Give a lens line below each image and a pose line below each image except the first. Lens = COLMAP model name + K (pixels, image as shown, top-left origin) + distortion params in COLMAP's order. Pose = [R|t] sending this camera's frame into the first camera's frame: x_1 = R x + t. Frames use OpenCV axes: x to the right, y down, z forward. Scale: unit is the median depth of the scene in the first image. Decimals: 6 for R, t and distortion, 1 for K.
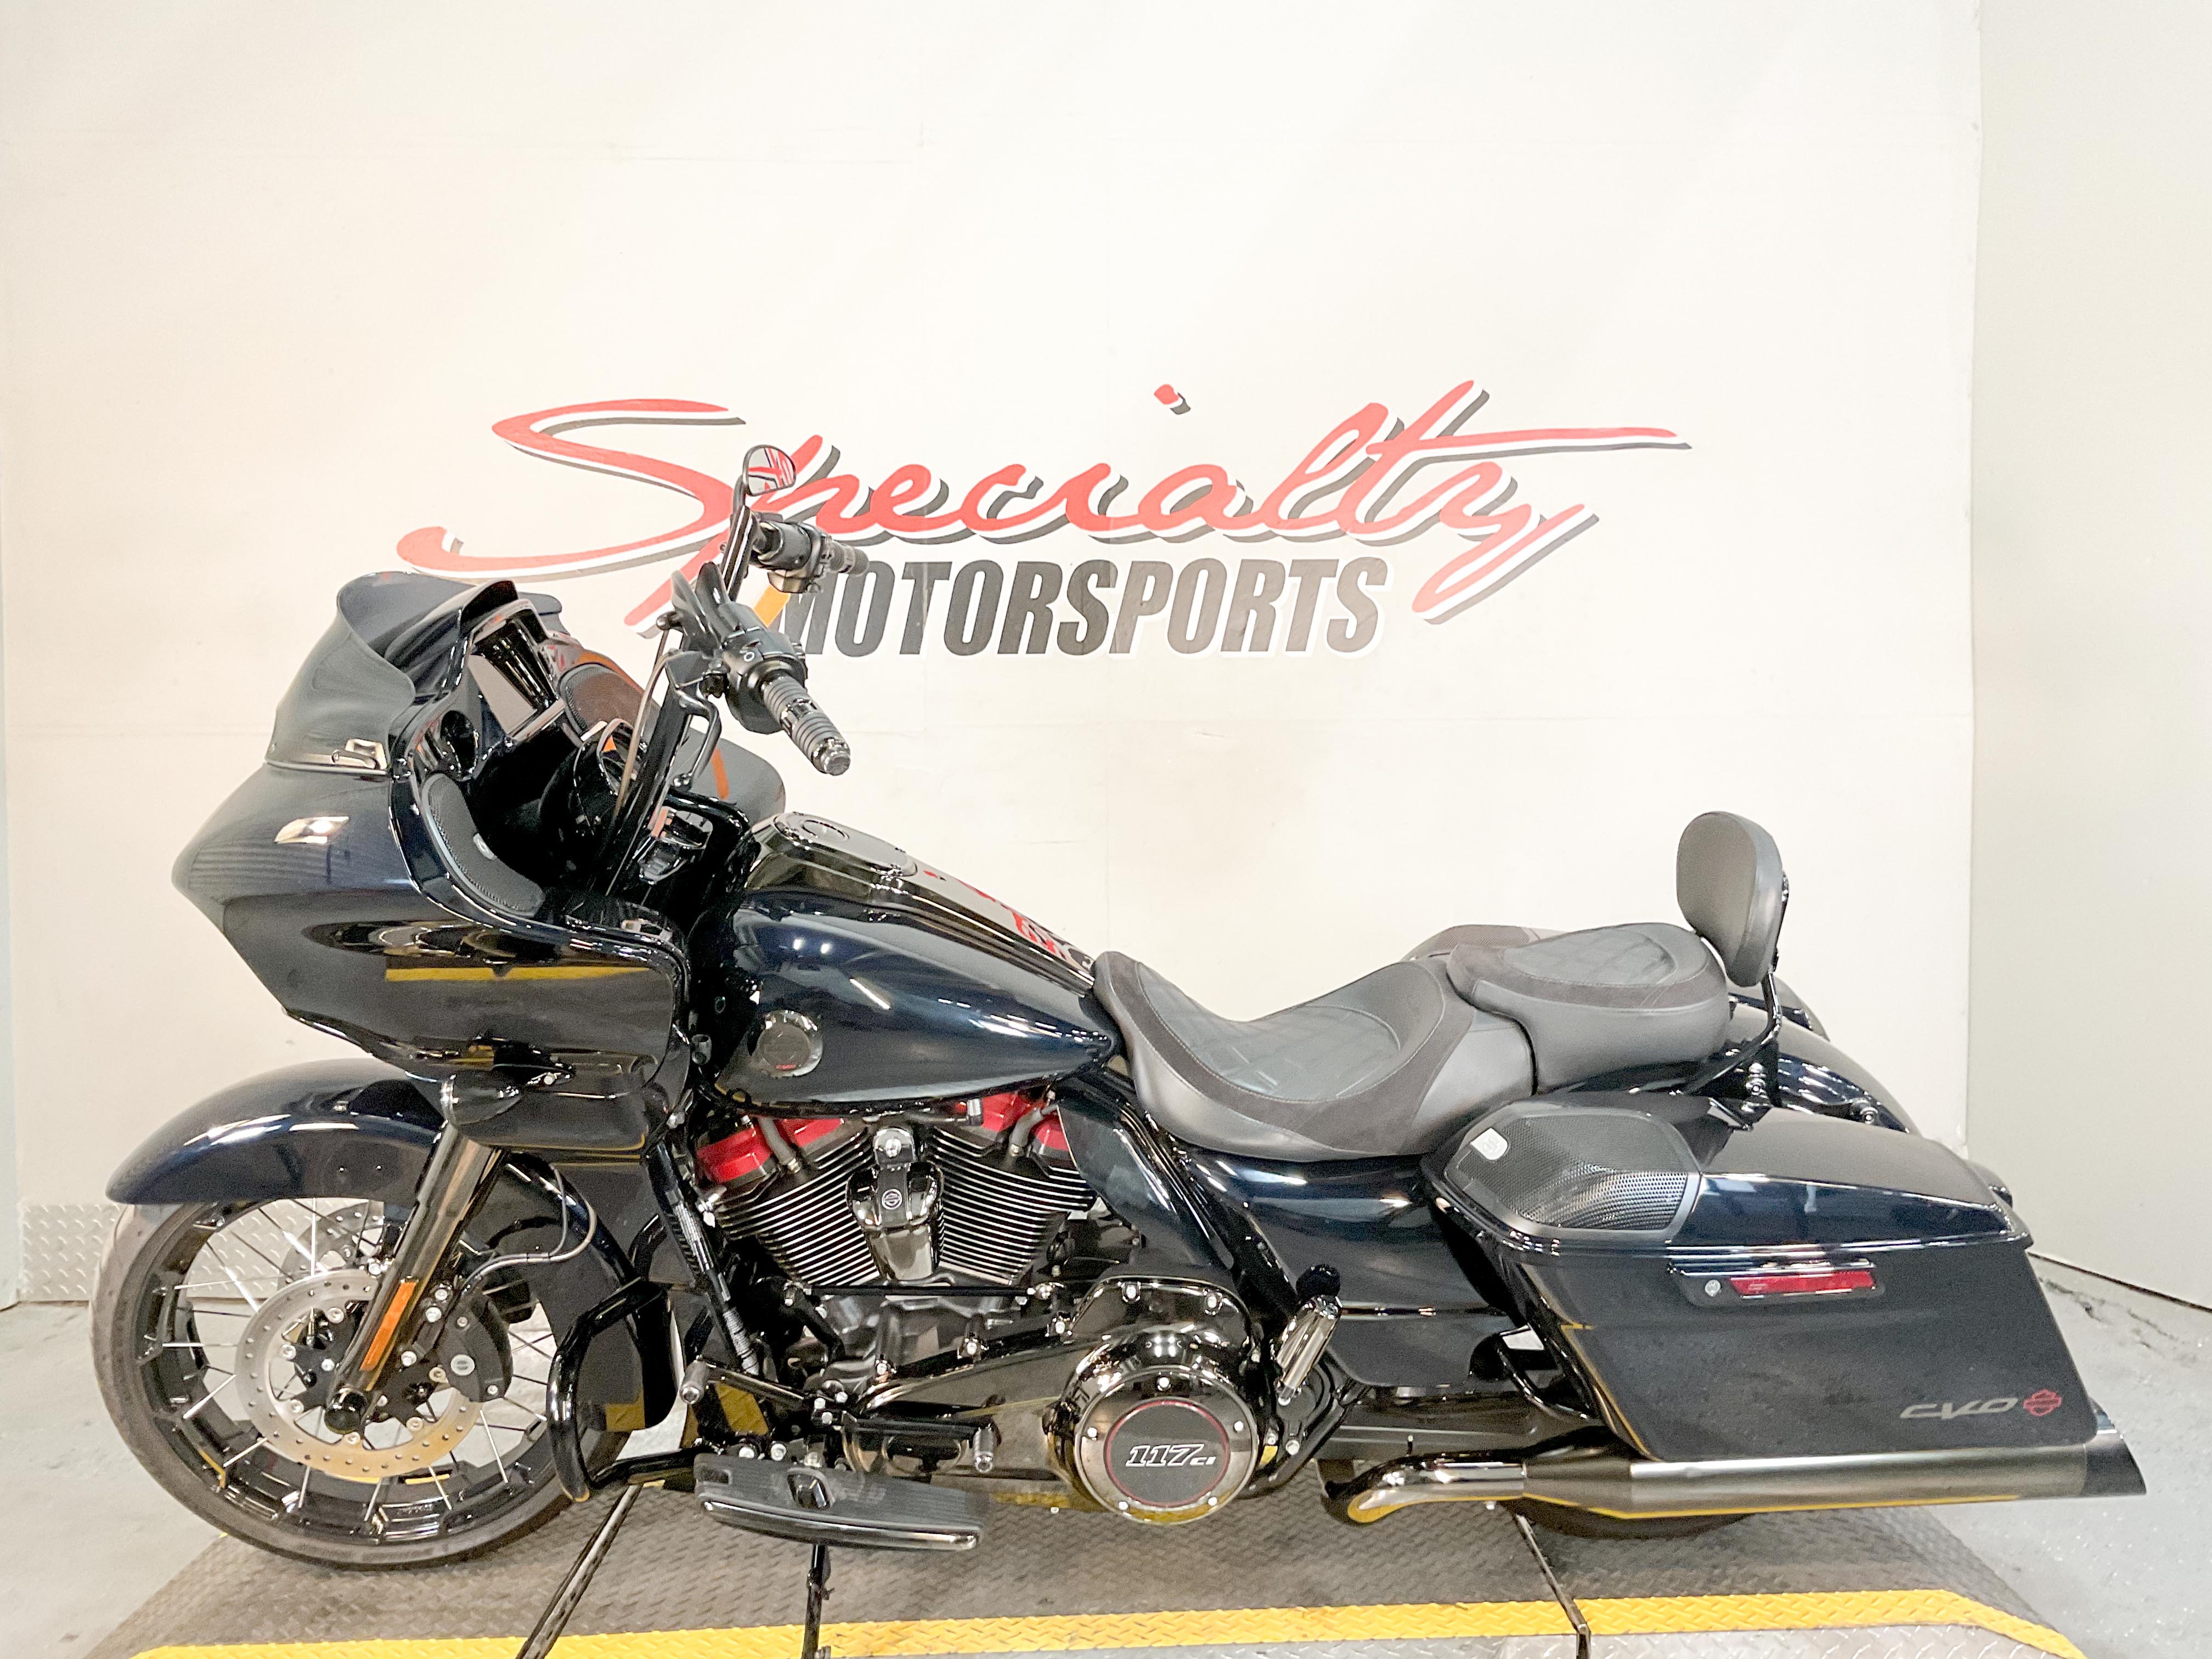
lens RADIAL K [[1847.1, 0, 1107.0], [0, 1847.1, 820.3], [0, 0, 1]] dist [0.015376, -0.049655]
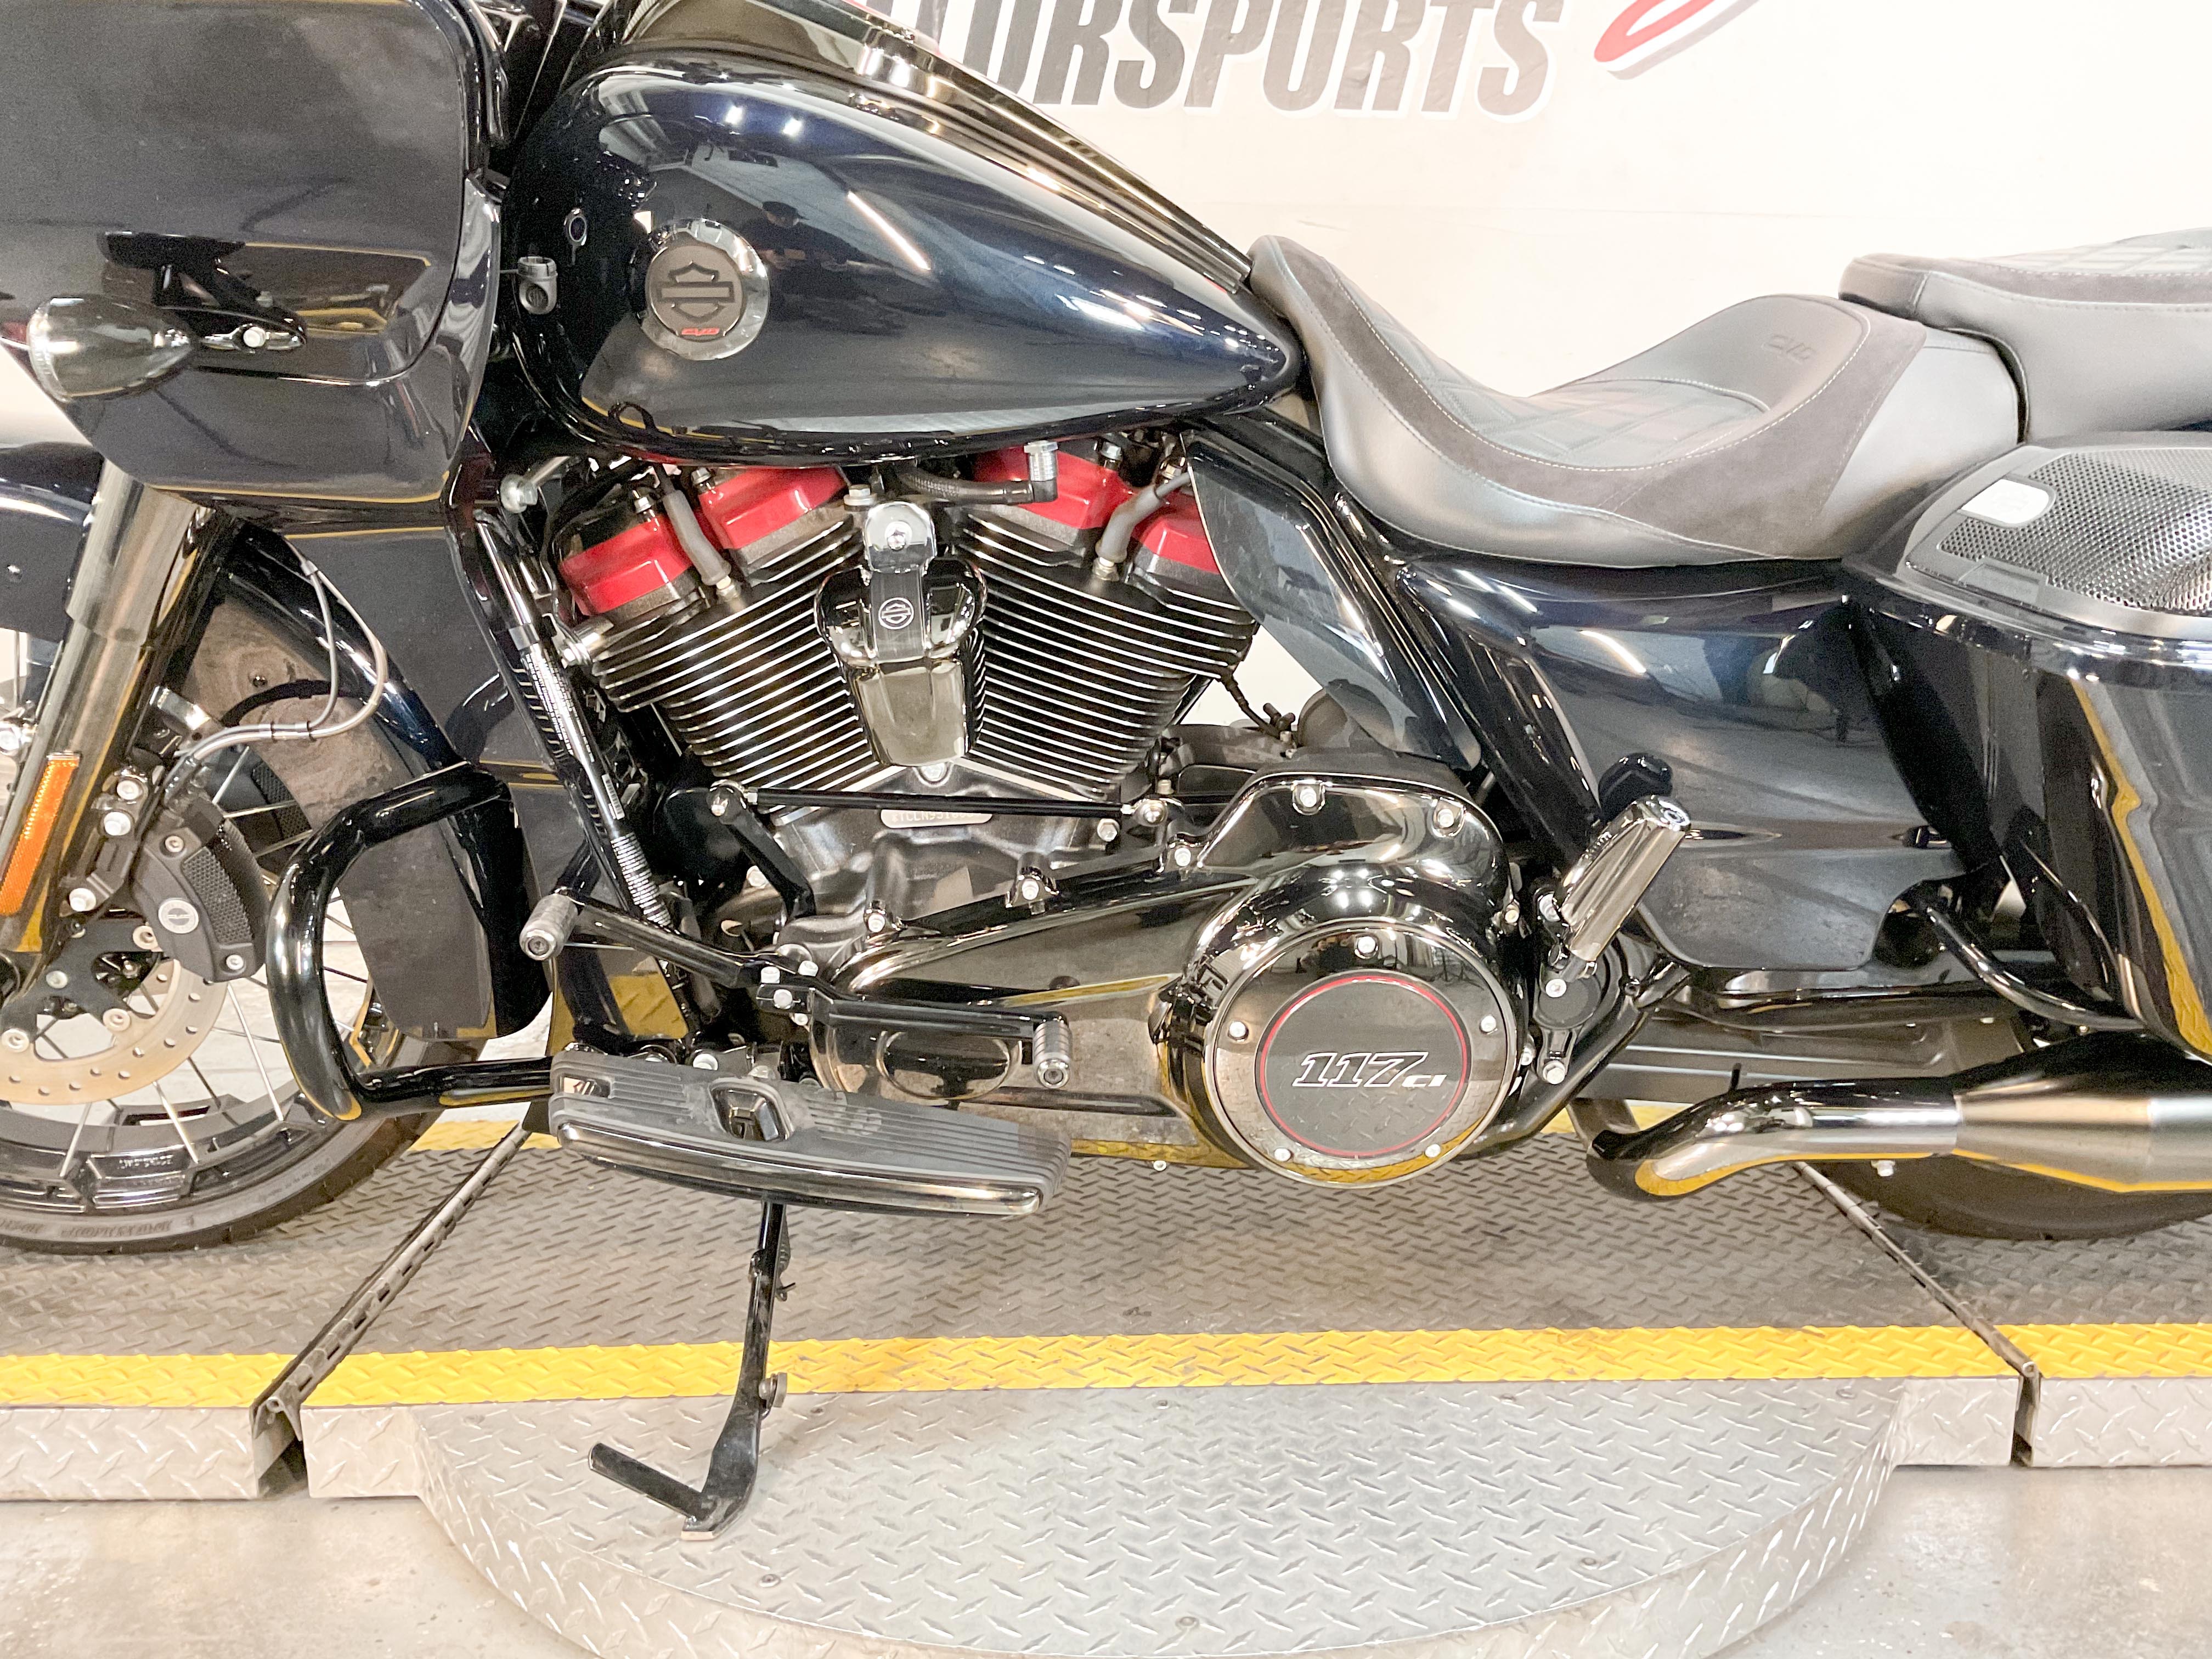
lens RADIAL K [[1847.1, 0, 1107.0], [0, 1847.1, 820.3], [0, 0, 1]] dist [0.015376, -0.049655]
pose [[0.999774, 0.019662, 0.008116, -0.052114], [-0.020472, 0.993036, 0.116019, 0.187985], [-0.005779, -0.116159, 0.993214, 0.405907]]
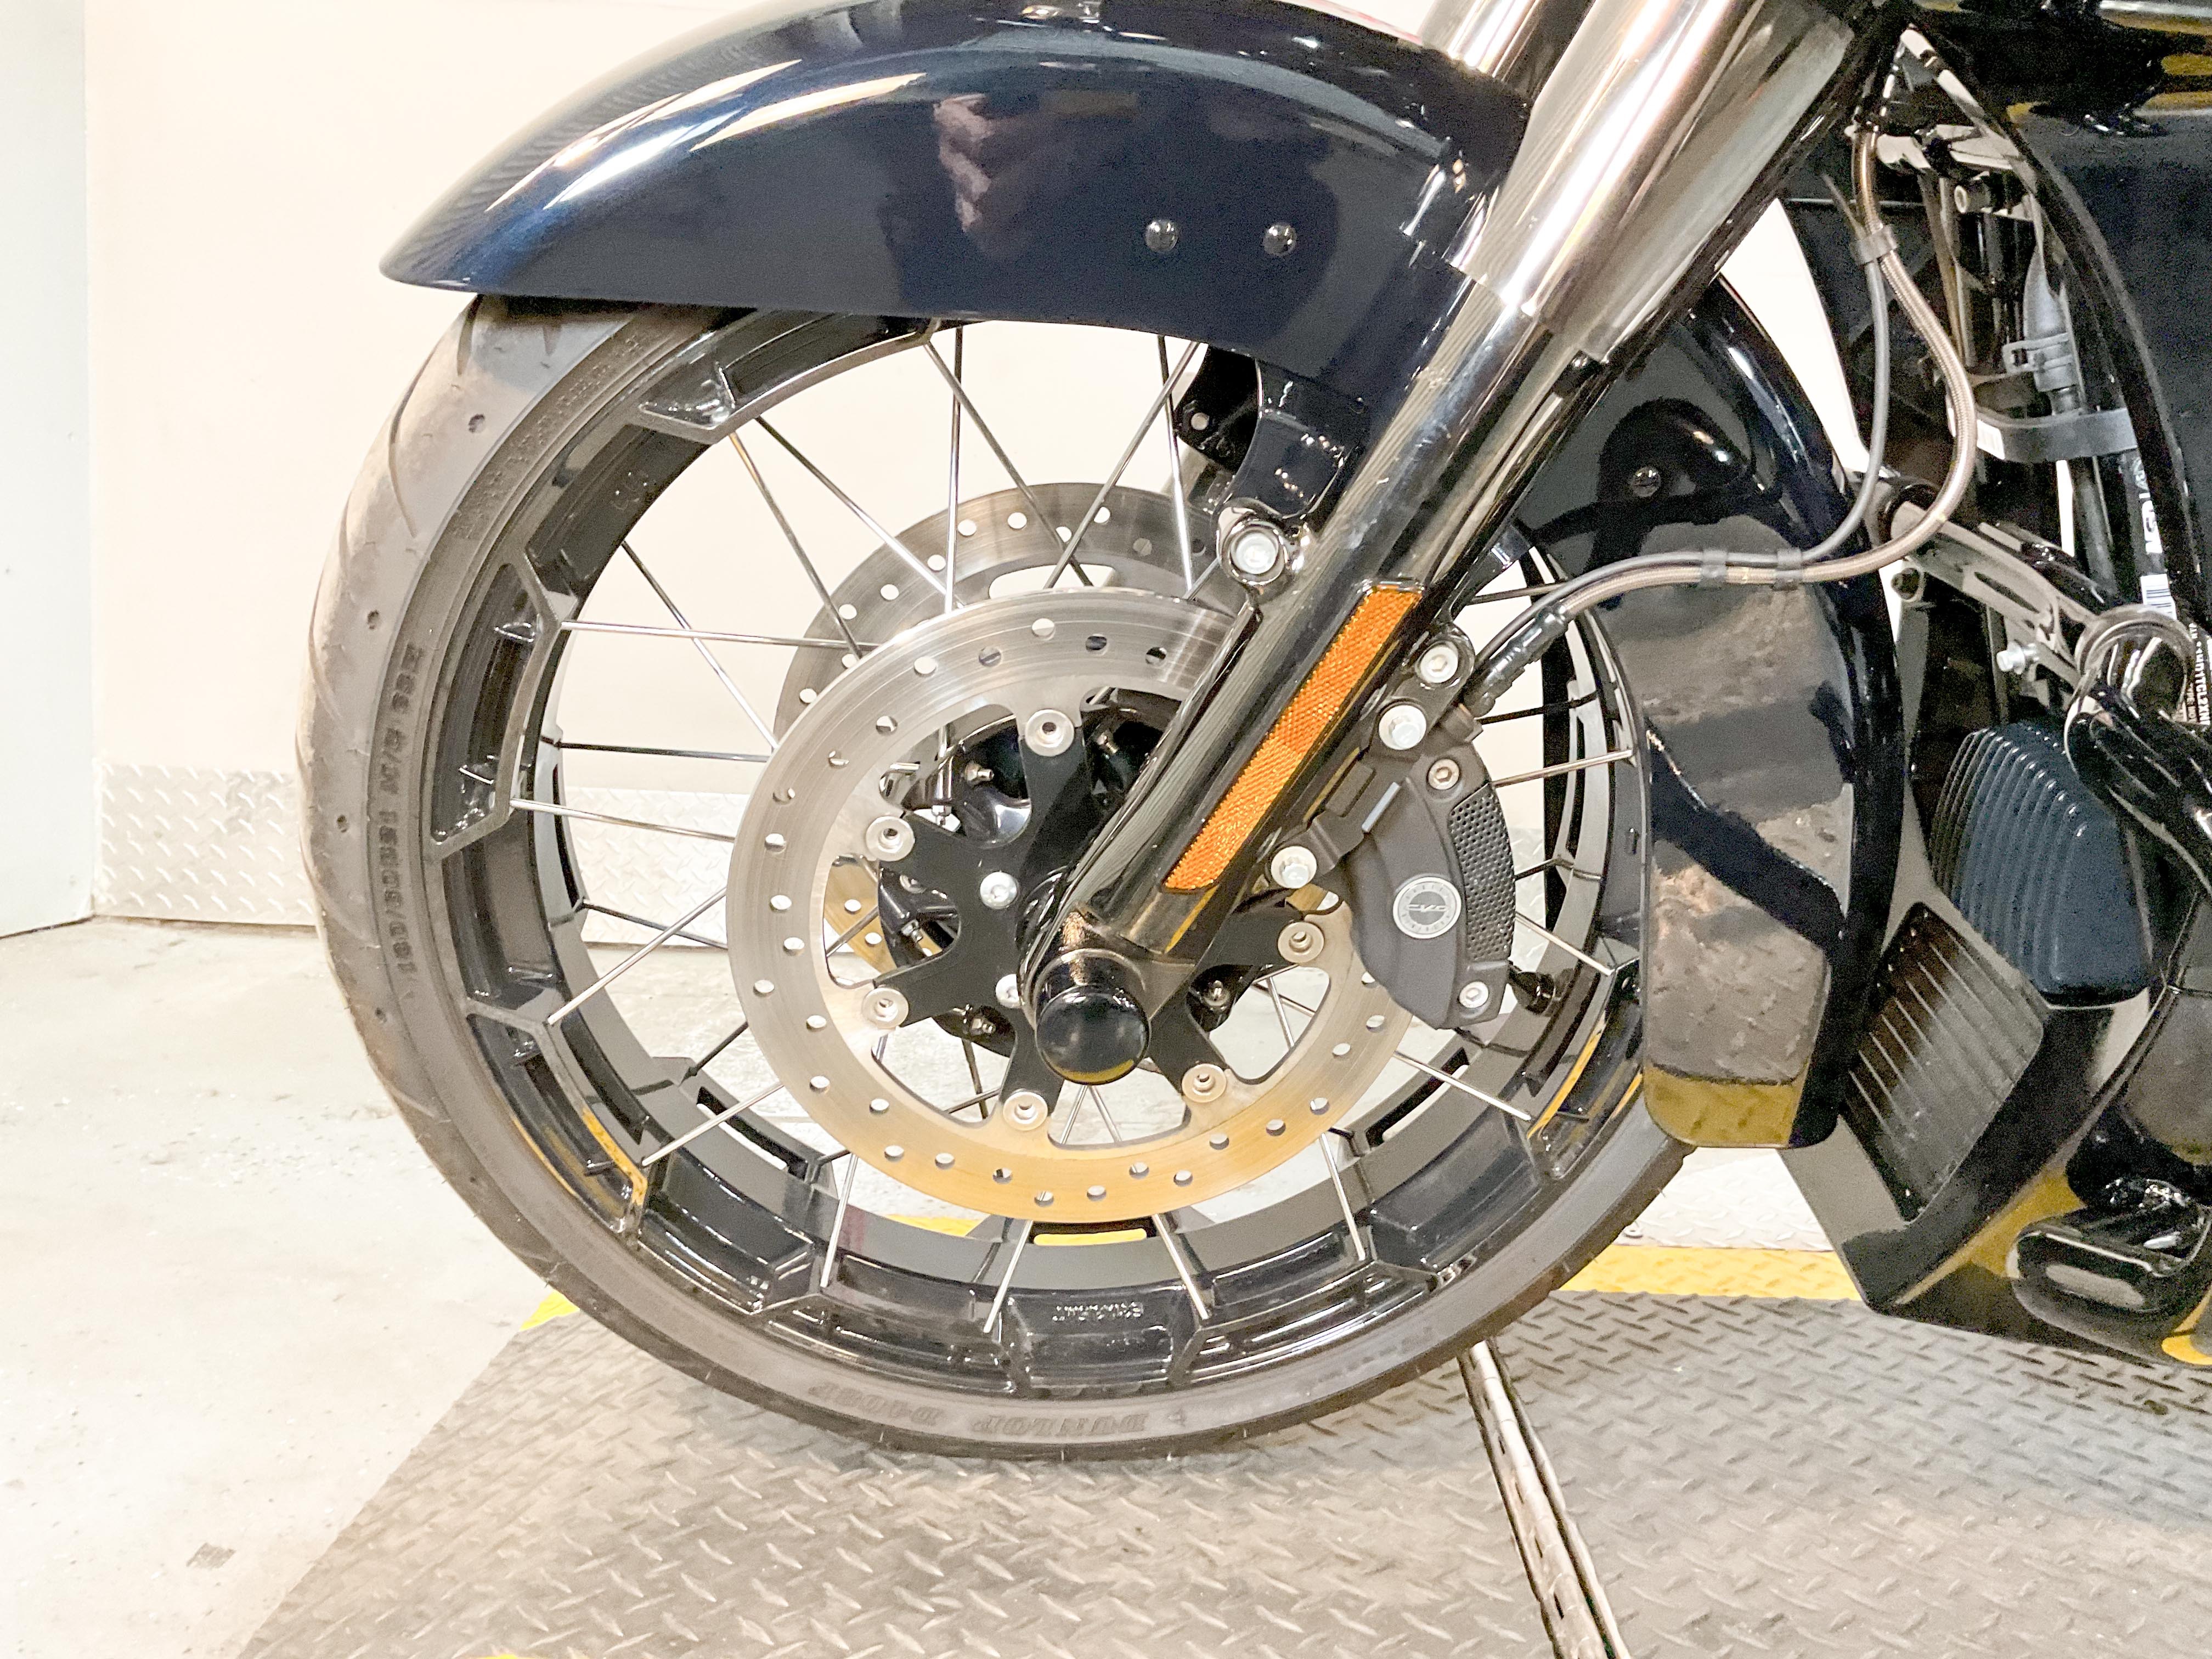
lens RADIAL K [[1847.1, 0, 1107.0], [0, 1847.1, 820.3], [0, 0, 1]] dist [0.015376, -0.049655]
pose [[0.997216, 0.068553, -0.029324, -0.397627], [-0.065383, 0.993034, 0.098027, 0.251086], [0.035840, -0.095837, 0.994752, 0.674102]]
